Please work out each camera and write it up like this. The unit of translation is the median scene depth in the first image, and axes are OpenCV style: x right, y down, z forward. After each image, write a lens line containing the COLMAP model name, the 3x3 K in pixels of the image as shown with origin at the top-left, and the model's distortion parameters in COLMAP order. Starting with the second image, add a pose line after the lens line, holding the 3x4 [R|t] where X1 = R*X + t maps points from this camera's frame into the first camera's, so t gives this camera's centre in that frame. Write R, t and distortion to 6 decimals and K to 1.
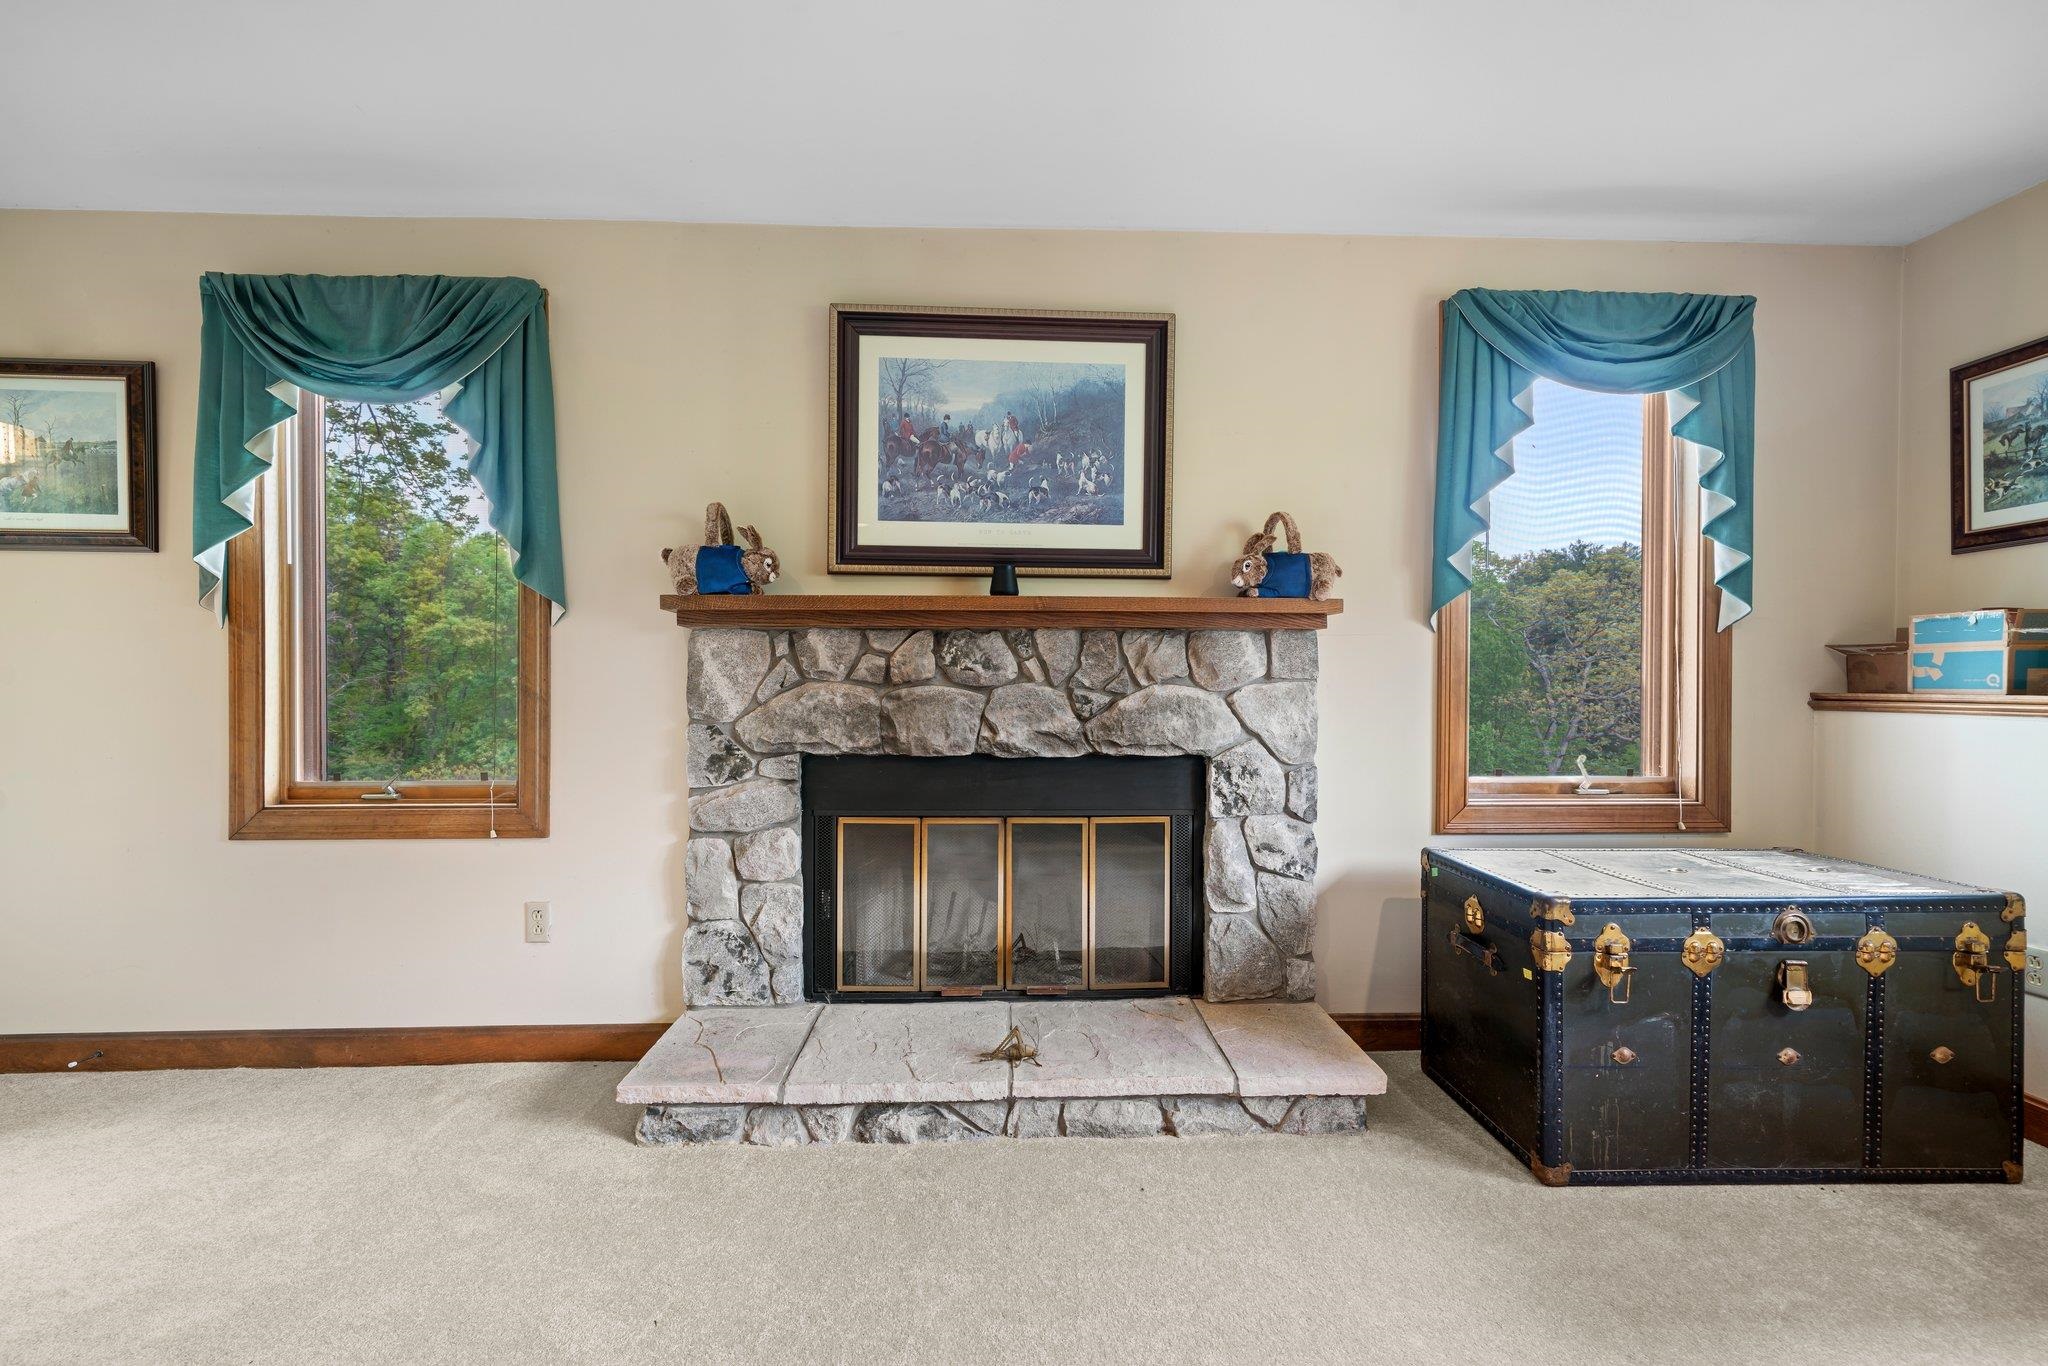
lens RADIAL K [[879.8, 0, 1019.7], [0, 879.8, 687.0], [0, 0, 1]] dist [-0.004122, 0.000357]
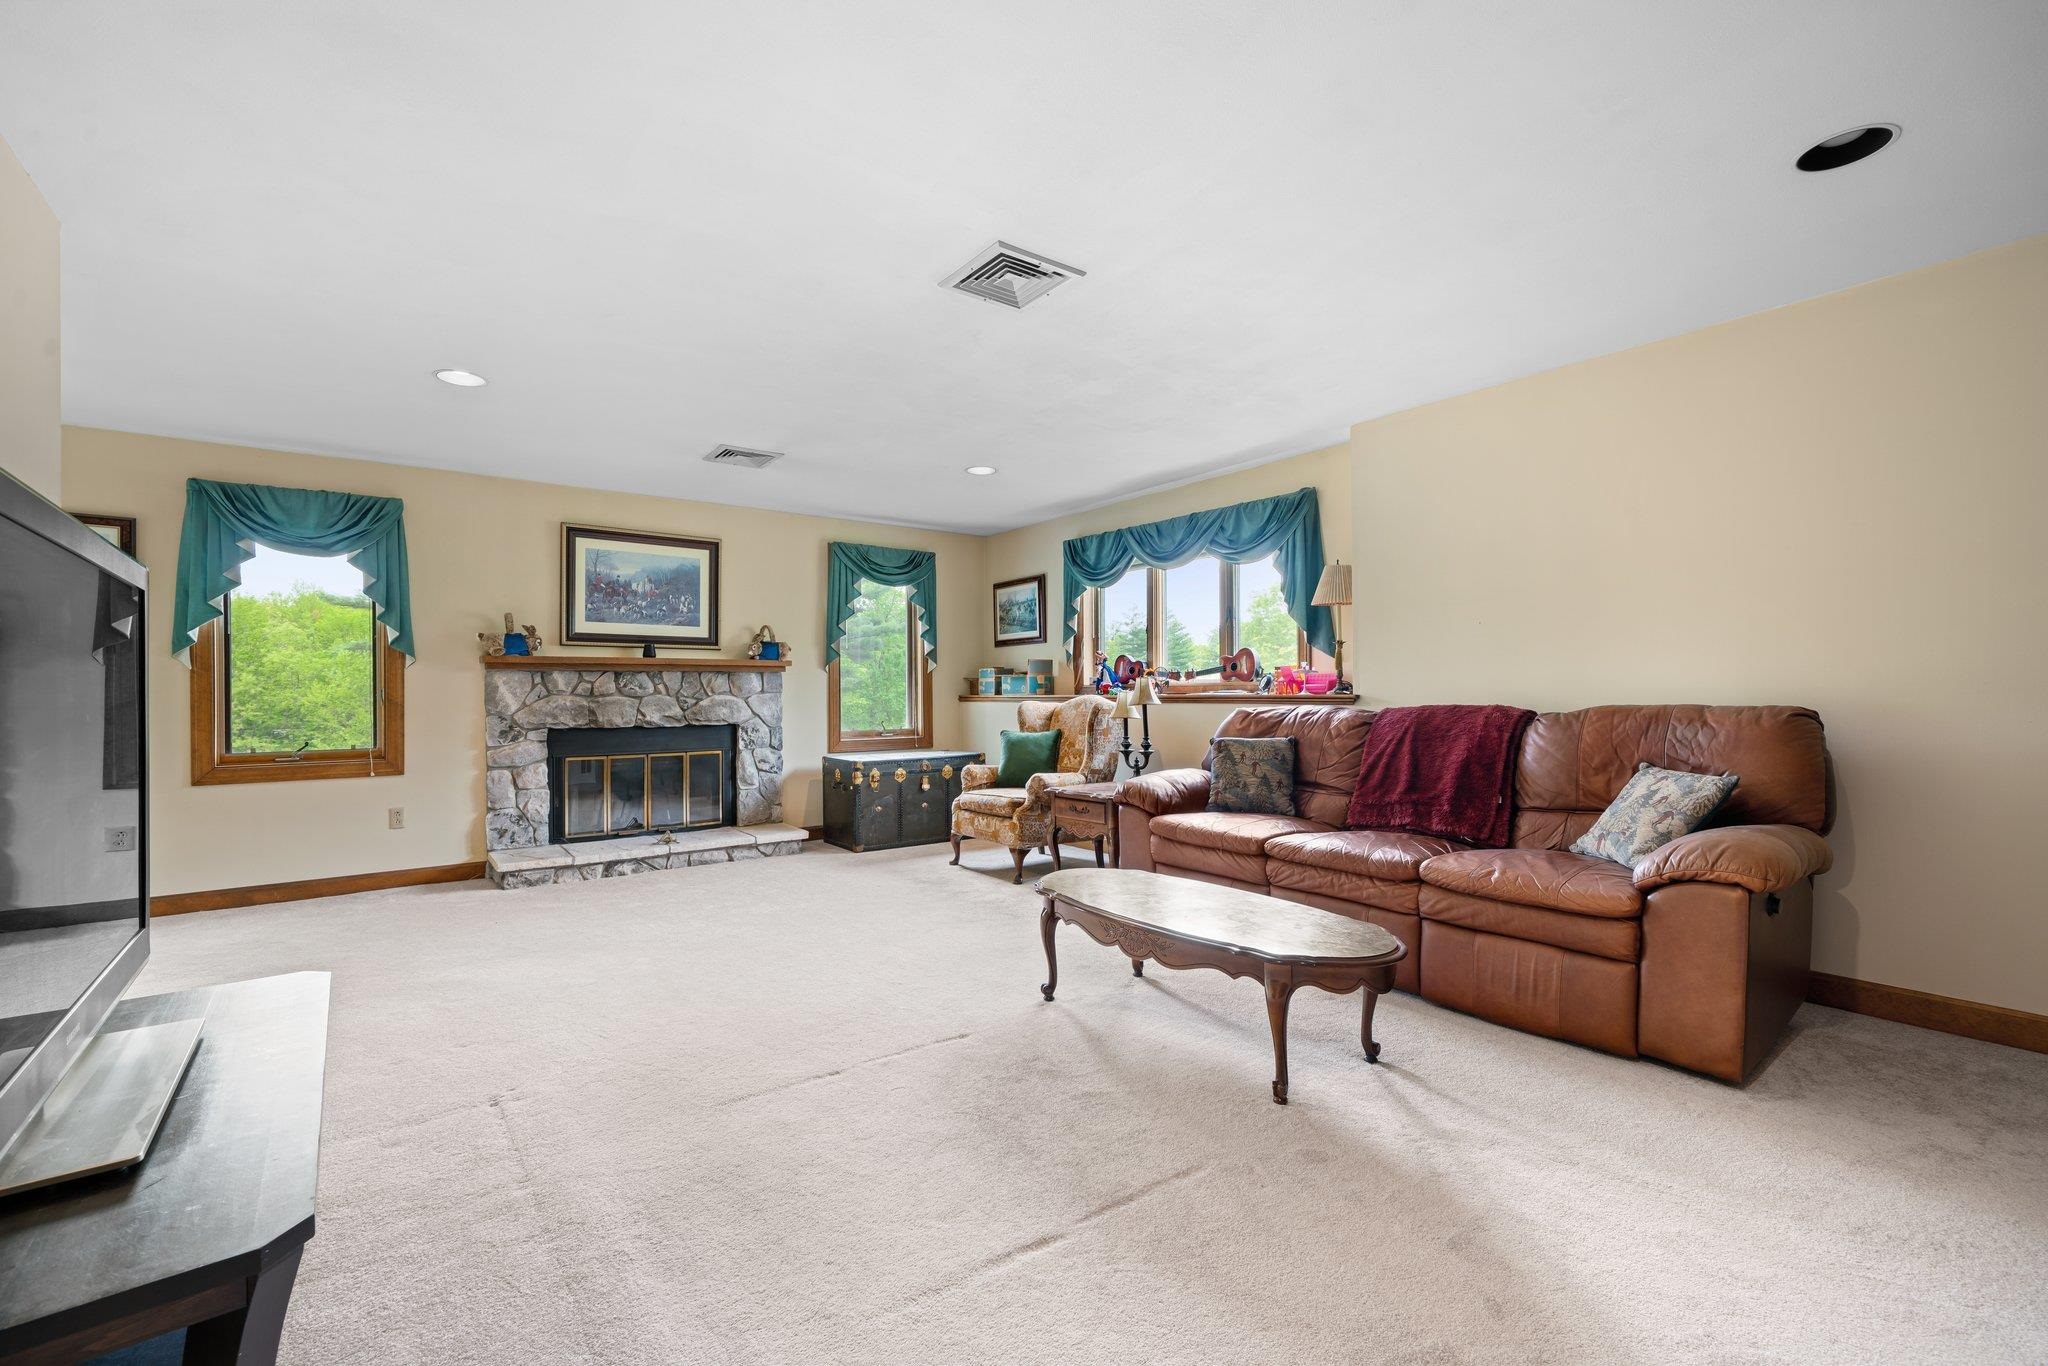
lens RADIAL K [[879.8, 0, 1027.5], [0, 879.8, 693.5], [0, 0, 1]] dist [-0.004122, 0.000357]
pose [[0.823110, -0.008868, 0.567813, -0.507171], [0.013168, 0.999907, -0.003472, 0.013039], [-0.567729, 0.010335, 0.823151, -1.454670]]
